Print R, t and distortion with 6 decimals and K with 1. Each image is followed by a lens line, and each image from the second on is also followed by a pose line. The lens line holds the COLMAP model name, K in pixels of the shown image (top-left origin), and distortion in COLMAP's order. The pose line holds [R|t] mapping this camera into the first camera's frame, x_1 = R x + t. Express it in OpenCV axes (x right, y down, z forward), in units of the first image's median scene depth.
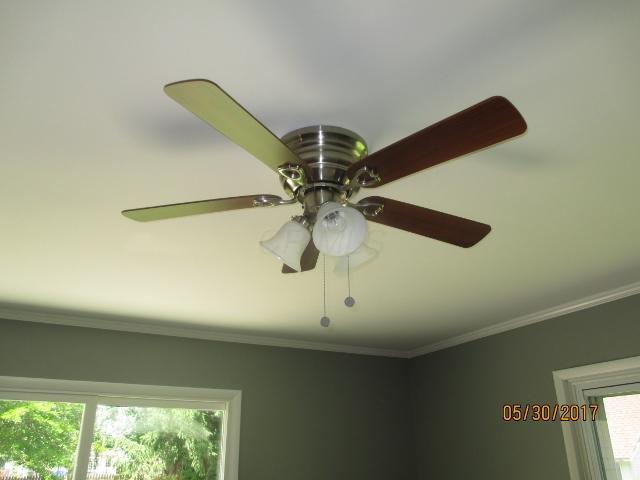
lens RADIAL K [[529.9, 0, 319.1], [0, 529.9, 240.3], [0, 0, 1]] dist [-0.011145, 0.005385]
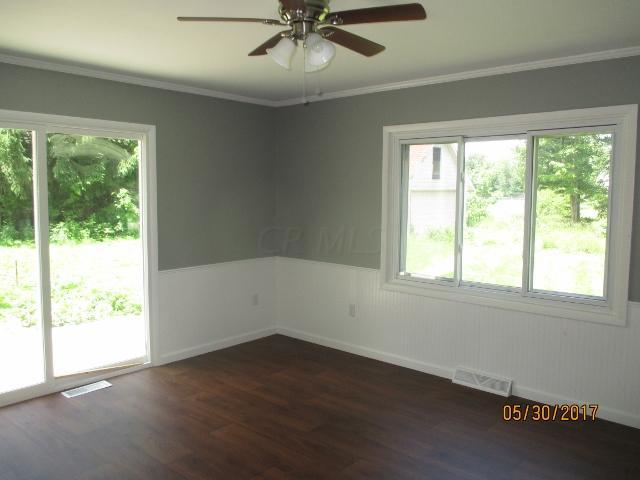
lens RADIAL K [[529.9, 0, 320.6], [0, 529.9, 239.8], [0, 0, 1]] dist [-0.011145, 0.005385]
pose [[0.940327, -0.014236, 0.339973, -0.232158], [-0.146474, 0.884884, 0.442183, -0.100438], [-0.307131, -0.465594, 0.829995, -0.323578]]
